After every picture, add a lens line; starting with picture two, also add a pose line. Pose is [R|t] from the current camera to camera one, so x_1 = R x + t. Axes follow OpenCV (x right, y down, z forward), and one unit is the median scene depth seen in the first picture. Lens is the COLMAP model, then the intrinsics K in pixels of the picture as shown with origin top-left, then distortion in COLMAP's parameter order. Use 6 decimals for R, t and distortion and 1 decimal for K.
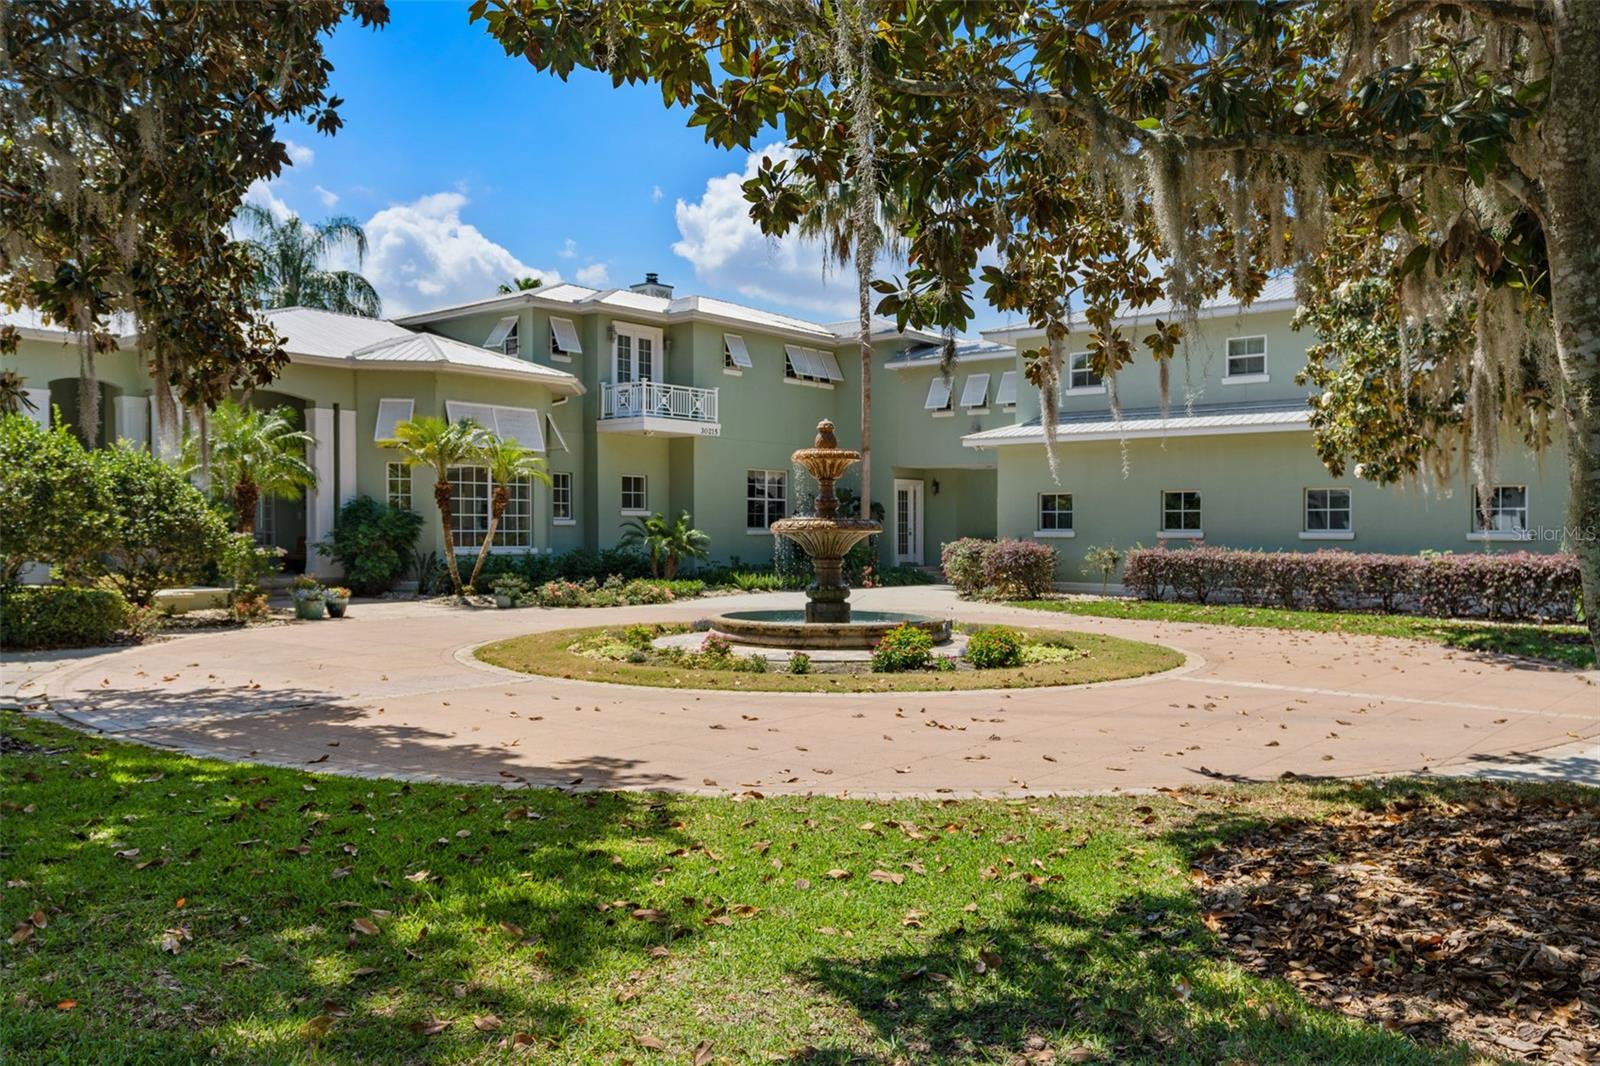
lens RADIAL K [[1225.7, 0, 799.5], [0, 1225.7, 533.7], [0, 0, 1]] dist [-0.000711, -0.000381]
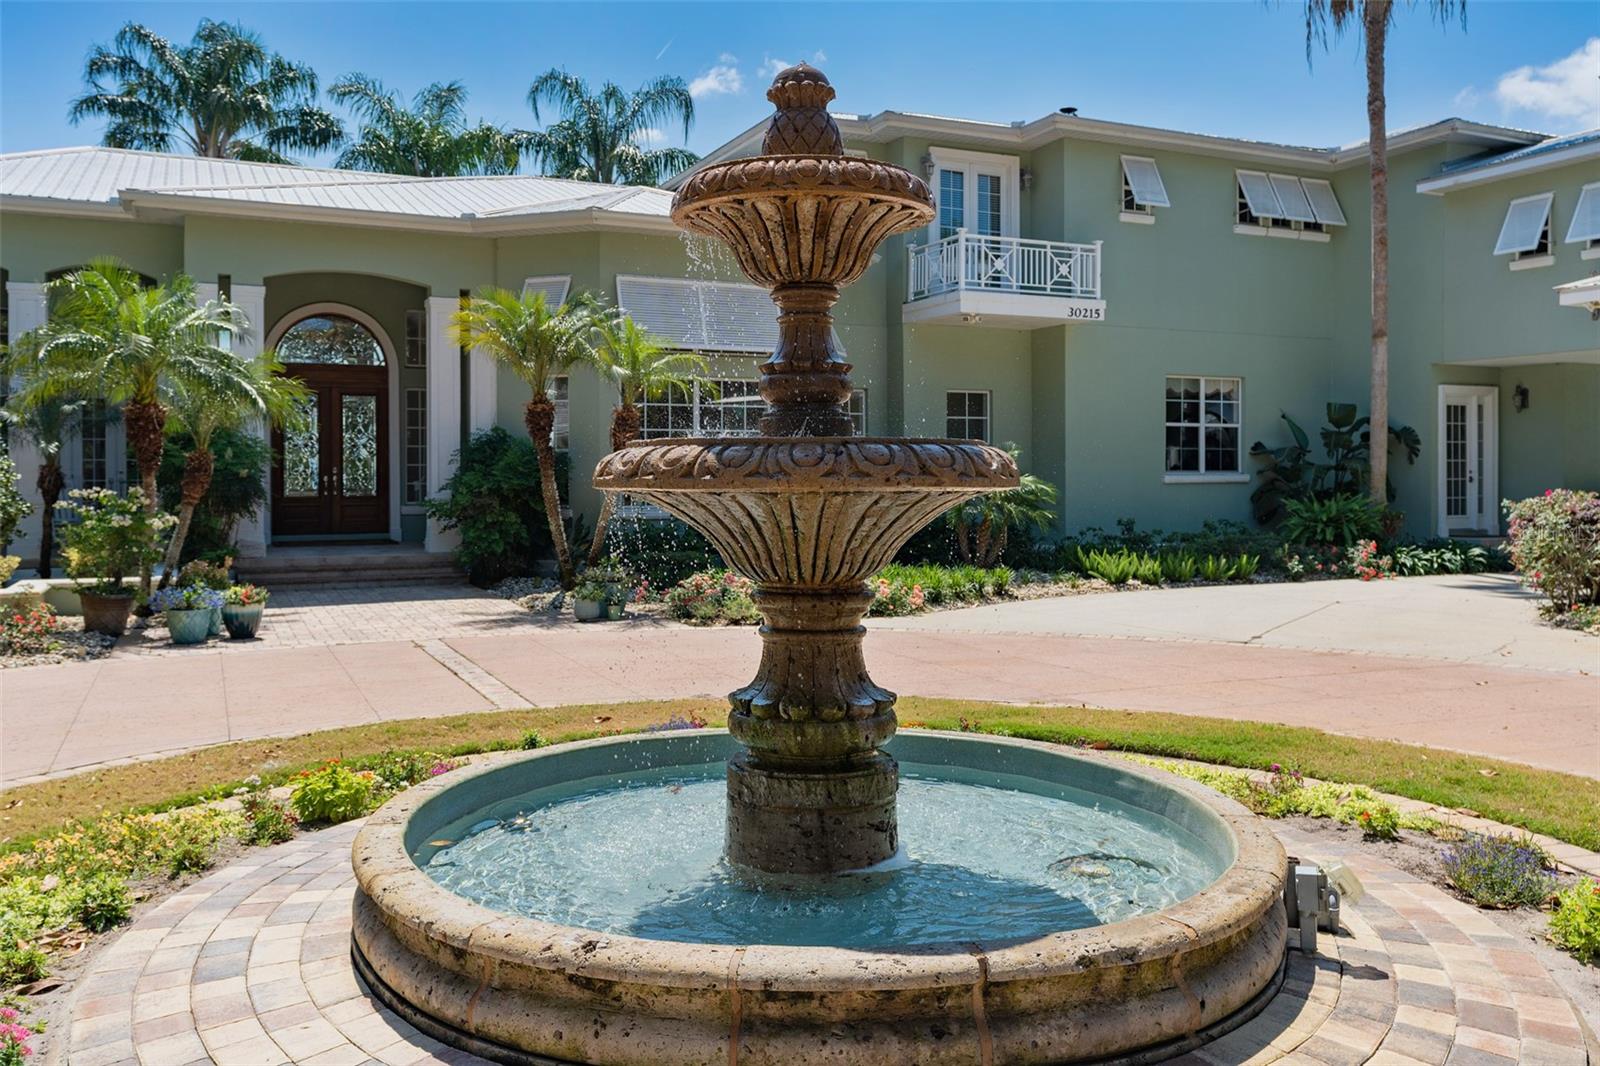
lens RADIAL K [[1308.4, 0, 801.2], [0, 1308.4, 490.3], [0, 0, 1]] dist [0.003849, -0.006800]
pose [[0.912625, -0.002719, -0.408789, 0.060281], [0.005843, 0.999963, 0.006392, -0.000862], [0.408757, -0.008222, 0.912606, 0.341481]]
